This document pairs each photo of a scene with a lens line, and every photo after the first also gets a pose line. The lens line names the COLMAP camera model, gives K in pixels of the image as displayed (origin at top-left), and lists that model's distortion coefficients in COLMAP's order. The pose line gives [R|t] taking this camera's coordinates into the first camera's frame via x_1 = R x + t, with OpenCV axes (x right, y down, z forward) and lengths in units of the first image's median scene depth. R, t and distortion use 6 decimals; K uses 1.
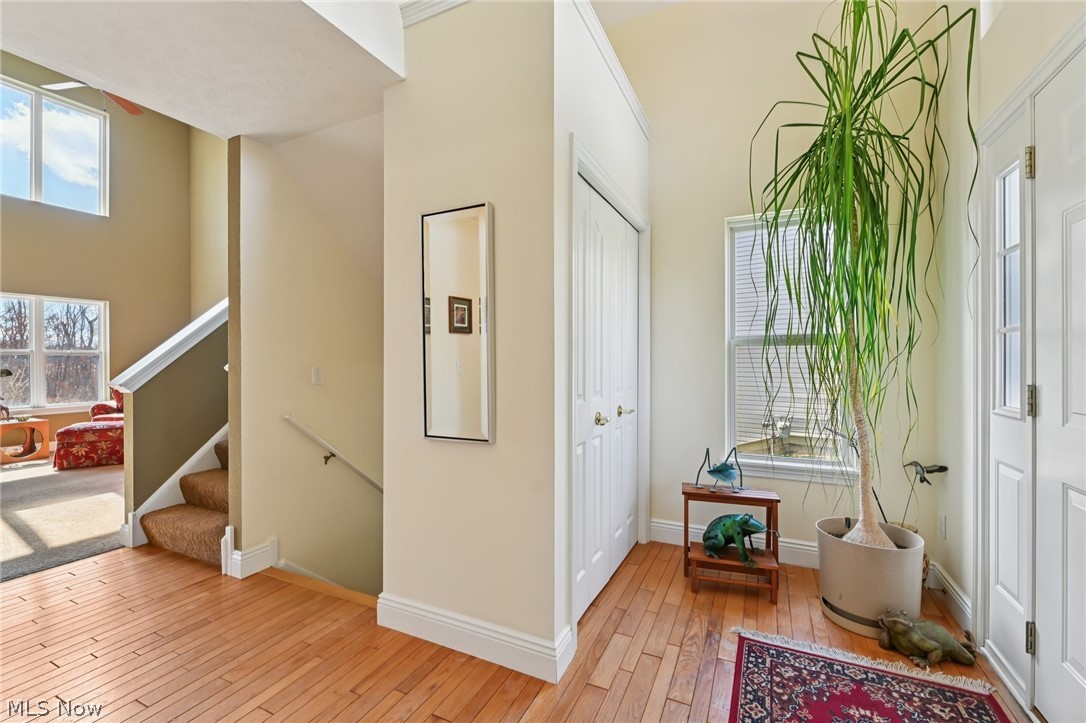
lens RADIAL K [[463.1, 0, 545.1], [0, 463.1, 364.0], [0, 0, 1]] dist [-0.003583, -0.002262]
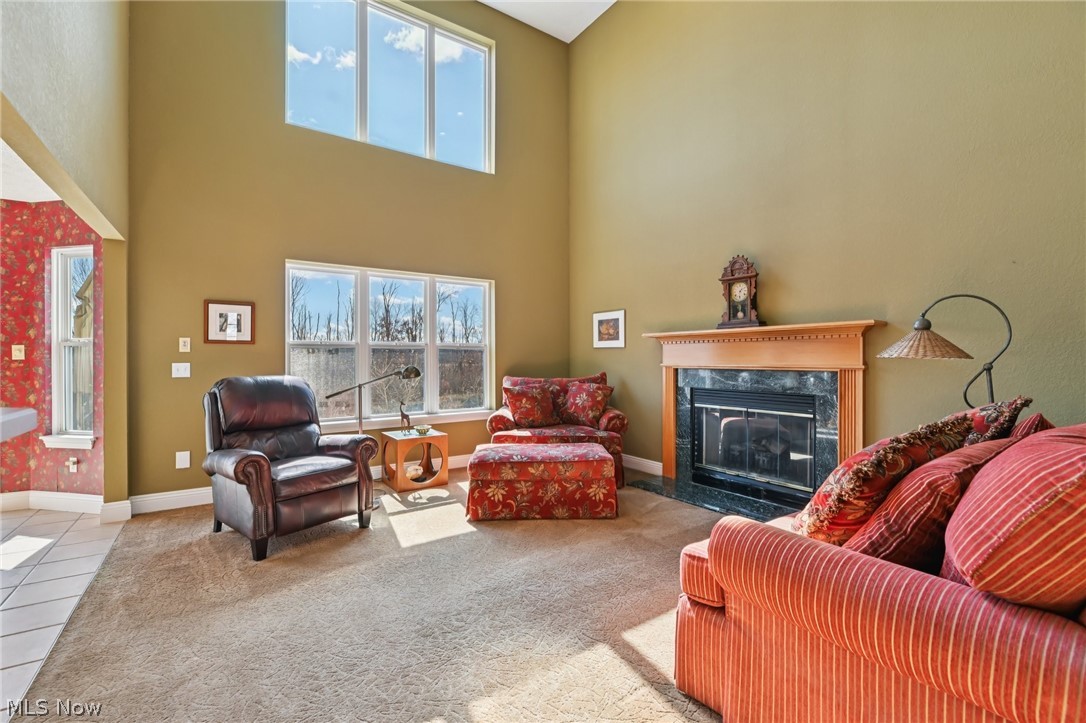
lens RADIAL K [[463.1, 0, 544.2], [0, 463.1, 363.0], [0, 0, 1]] dist [-0.003583, -0.002262]
pose [[0.868454, 0.007332, -0.495715, -0.473373], [-0.005019, 0.999969, 0.005999, -0.000598], [0.495744, -0.002722, 0.868465, 0.350286]]
